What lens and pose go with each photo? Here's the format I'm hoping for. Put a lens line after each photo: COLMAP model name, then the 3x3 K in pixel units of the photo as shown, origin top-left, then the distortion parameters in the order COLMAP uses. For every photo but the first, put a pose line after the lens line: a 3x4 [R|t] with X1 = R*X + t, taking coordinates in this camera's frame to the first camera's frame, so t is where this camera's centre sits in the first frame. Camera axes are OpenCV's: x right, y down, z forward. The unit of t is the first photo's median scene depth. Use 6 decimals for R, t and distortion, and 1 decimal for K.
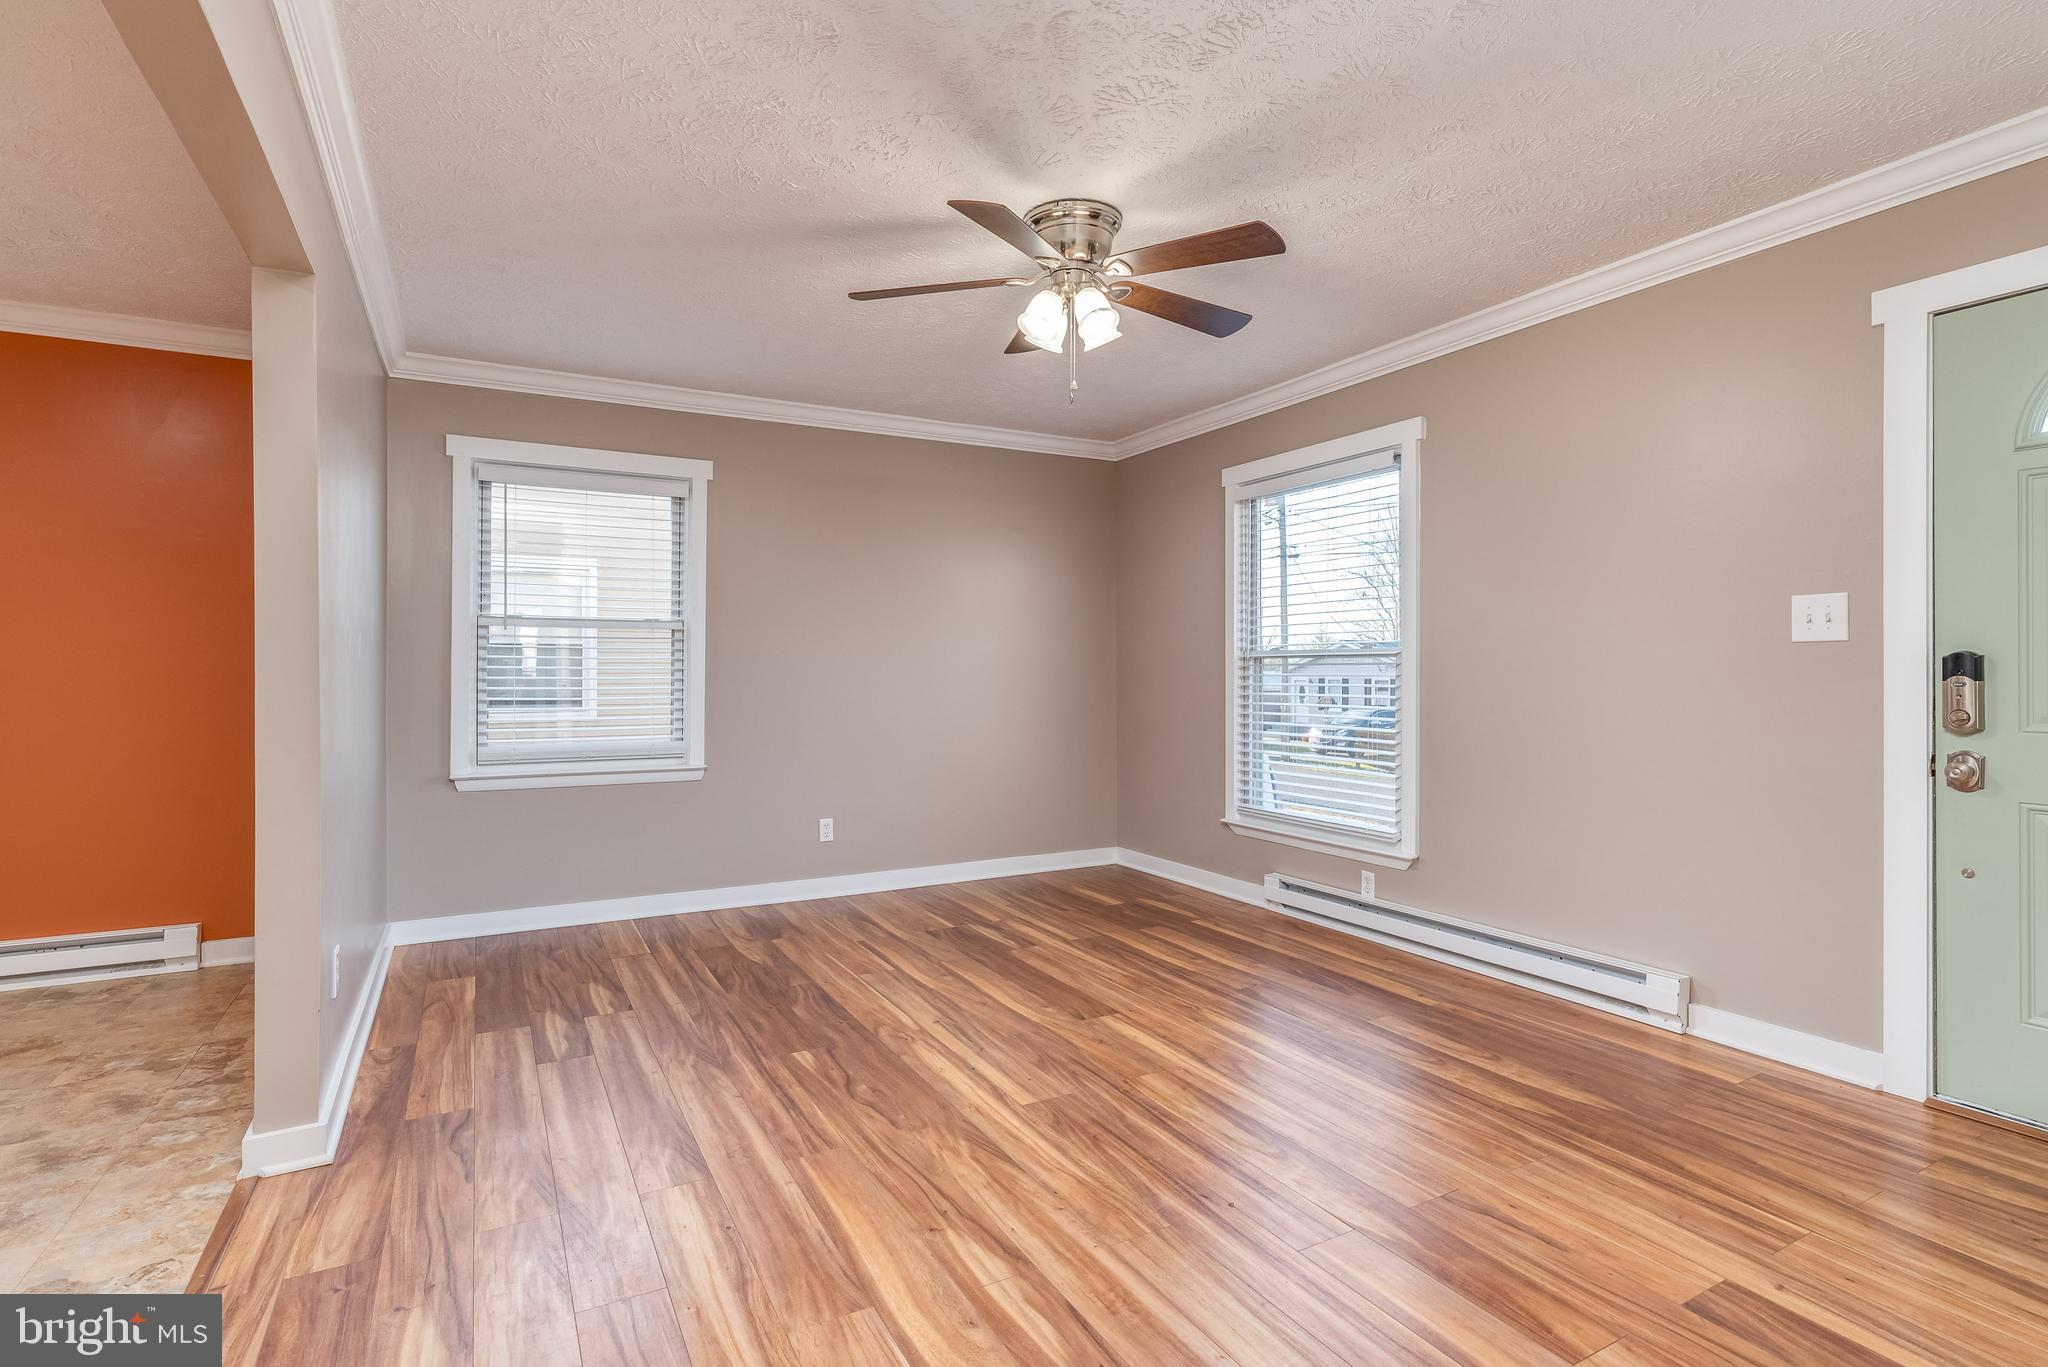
lens RADIAL K [[992.0, 0, 1019.1], [0, 992.0, 670.0], [0, 0, 1]] dist [-0.002871, -0.000158]
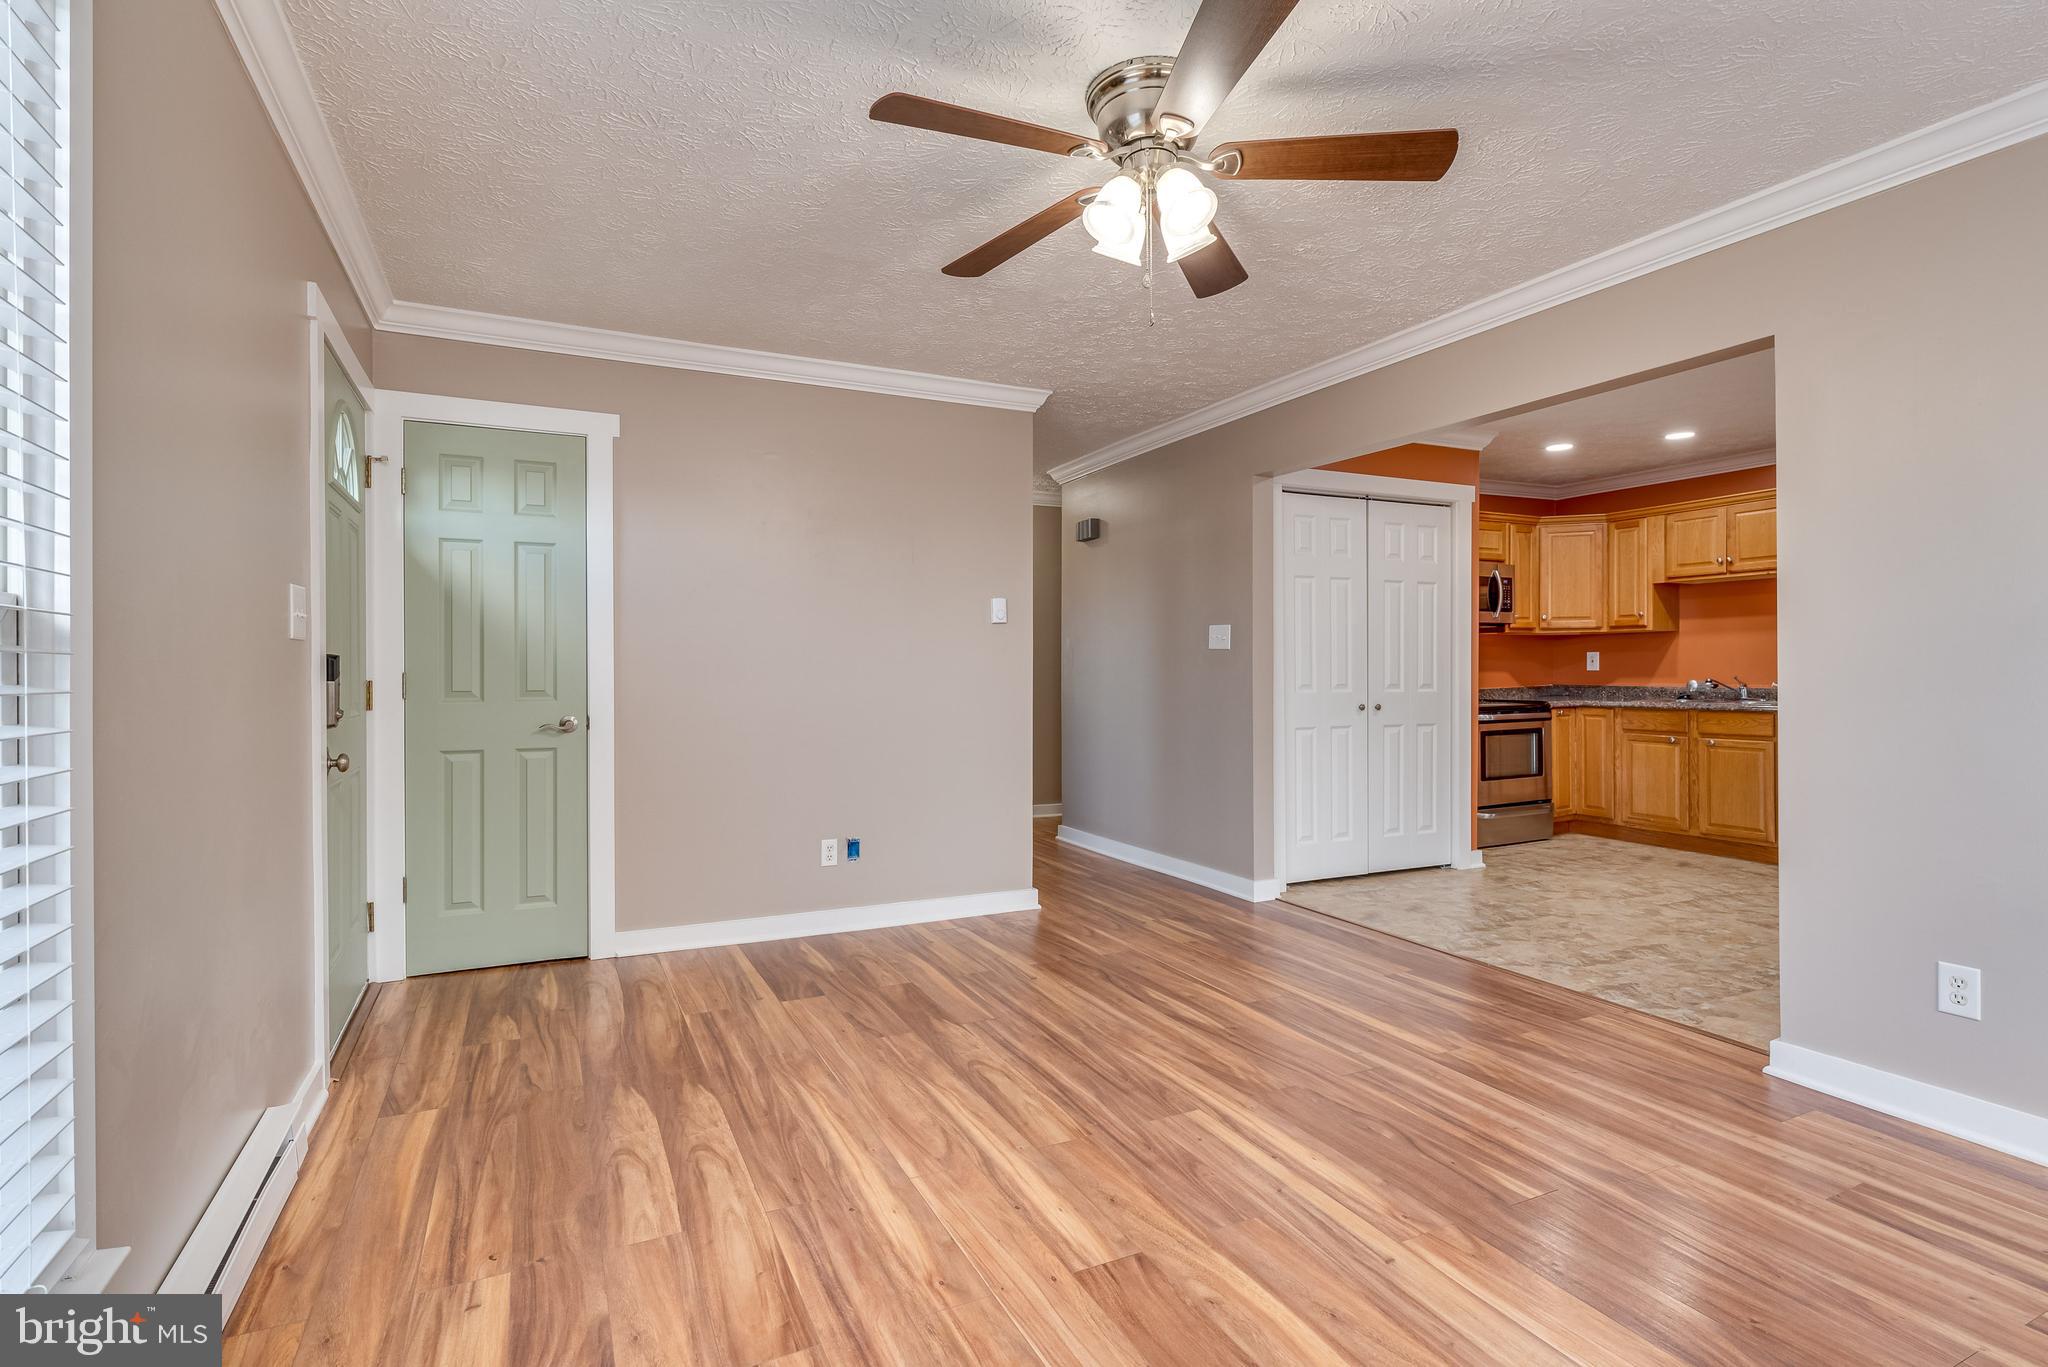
lens RADIAL K [[992.0, 0, 1010.4], [0, 992.0, 669.9], [0, 0, 1]] dist [-0.002871, -0.000158]
pose [[-0.998478, 0.005422, 0.054882, 0.119797], [0.005548, 0.999982, 0.002143, 0.001055], [-0.054870, 0.002444, -0.998491, 1.782472]]
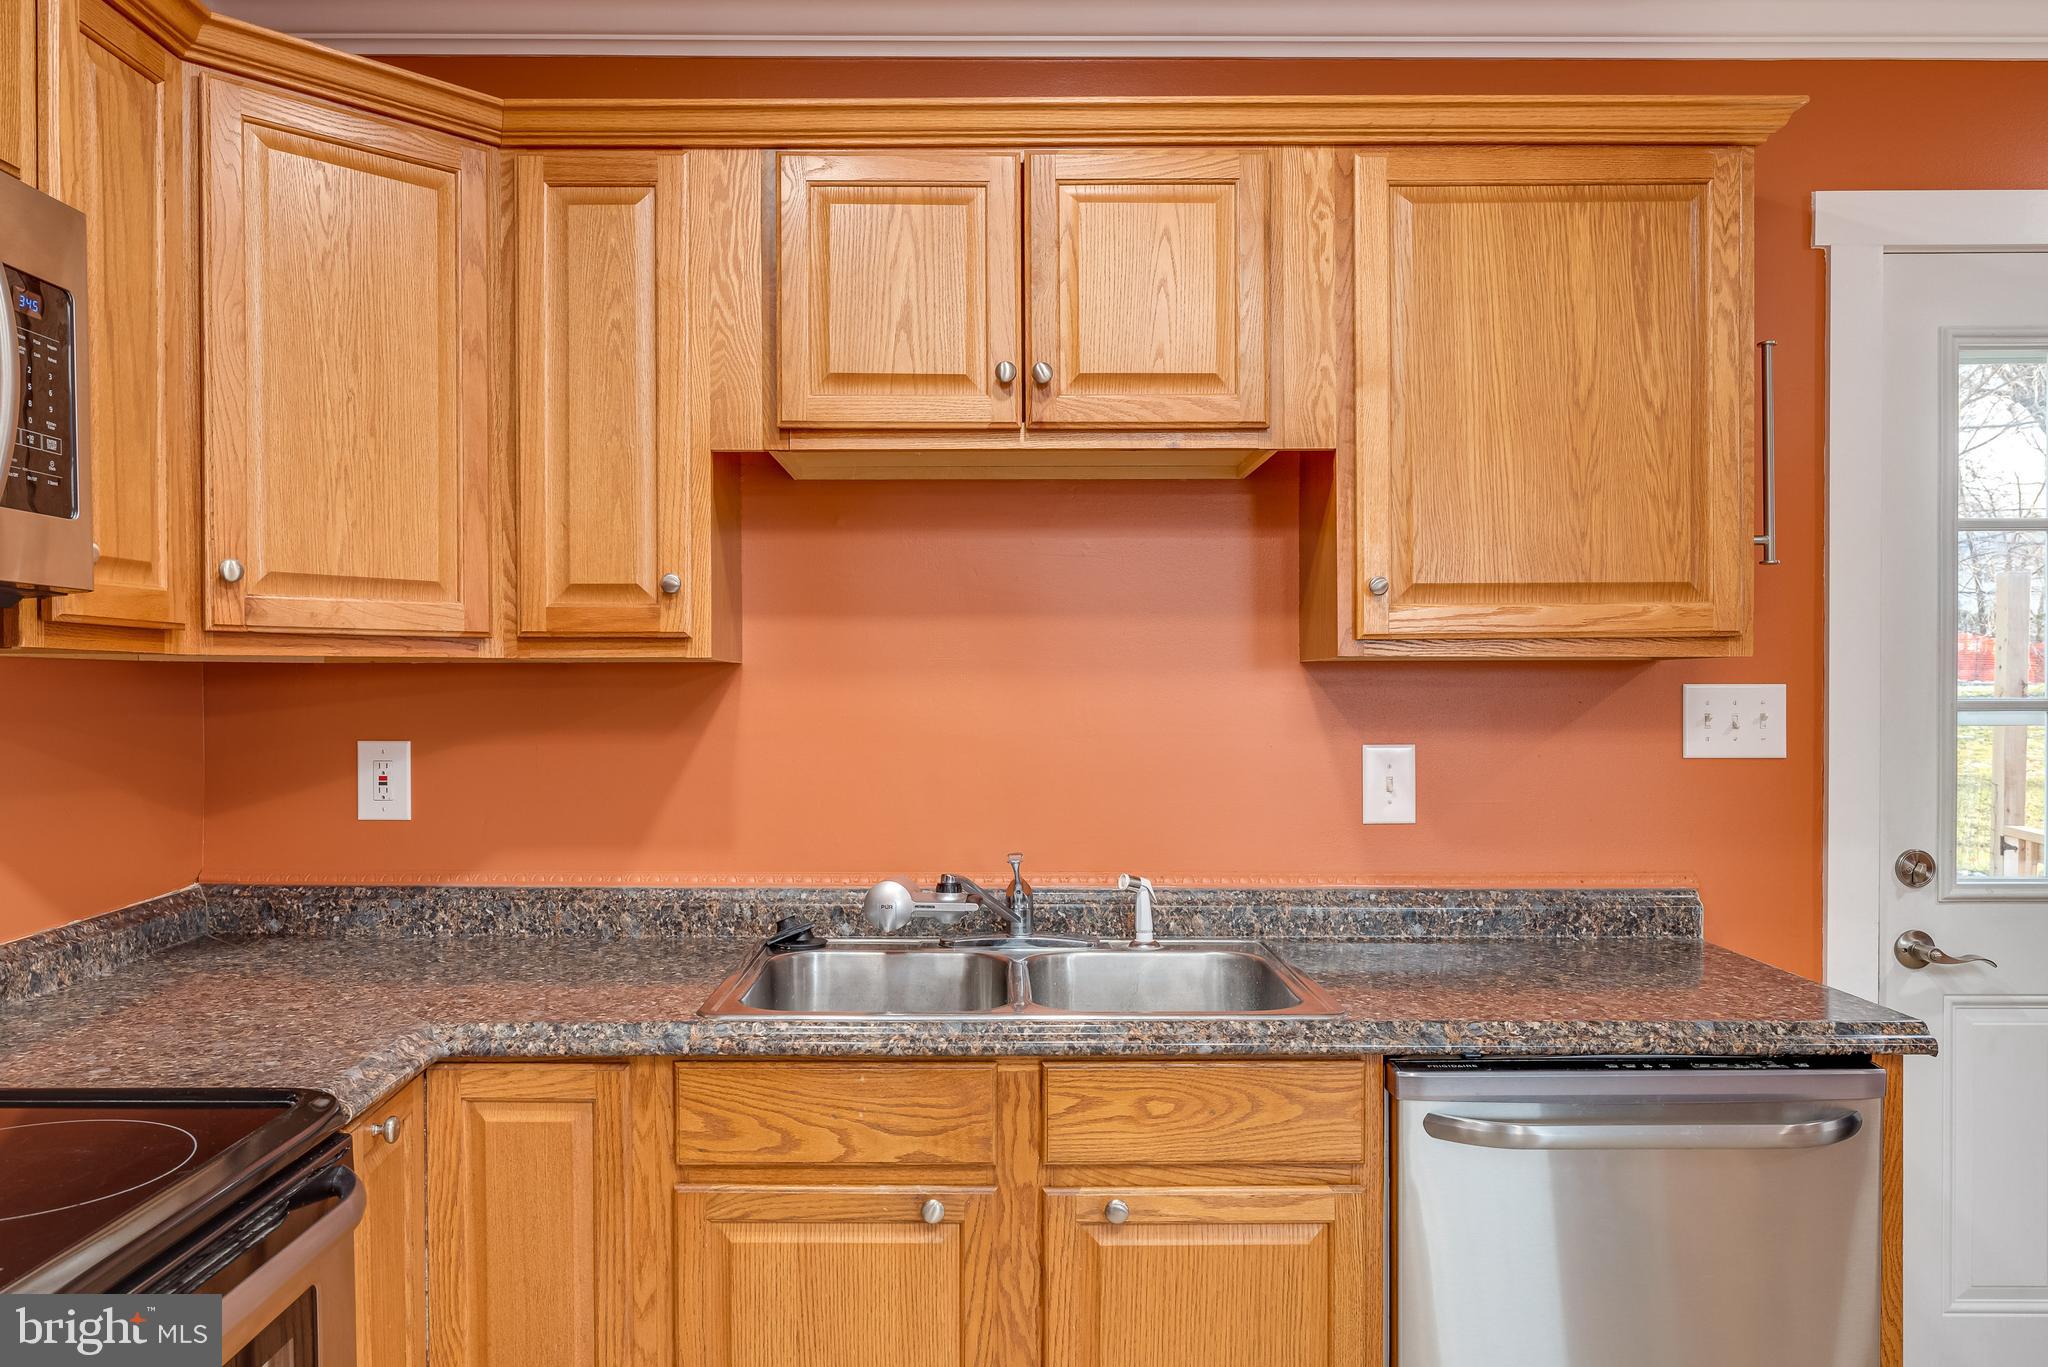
lens RADIAL K [[1477.4, 0, 986.2], [0, 1477.4, 719.1], [0, 0, 1]] dist [-0.007851, 0.009923]
pose [[-0.485231, 0.020145, -0.874154, -0.613920], [-0.000703, 0.999725, 0.023429, -0.062597], [0.874386, 0.011983, -0.485083, -0.036552]]
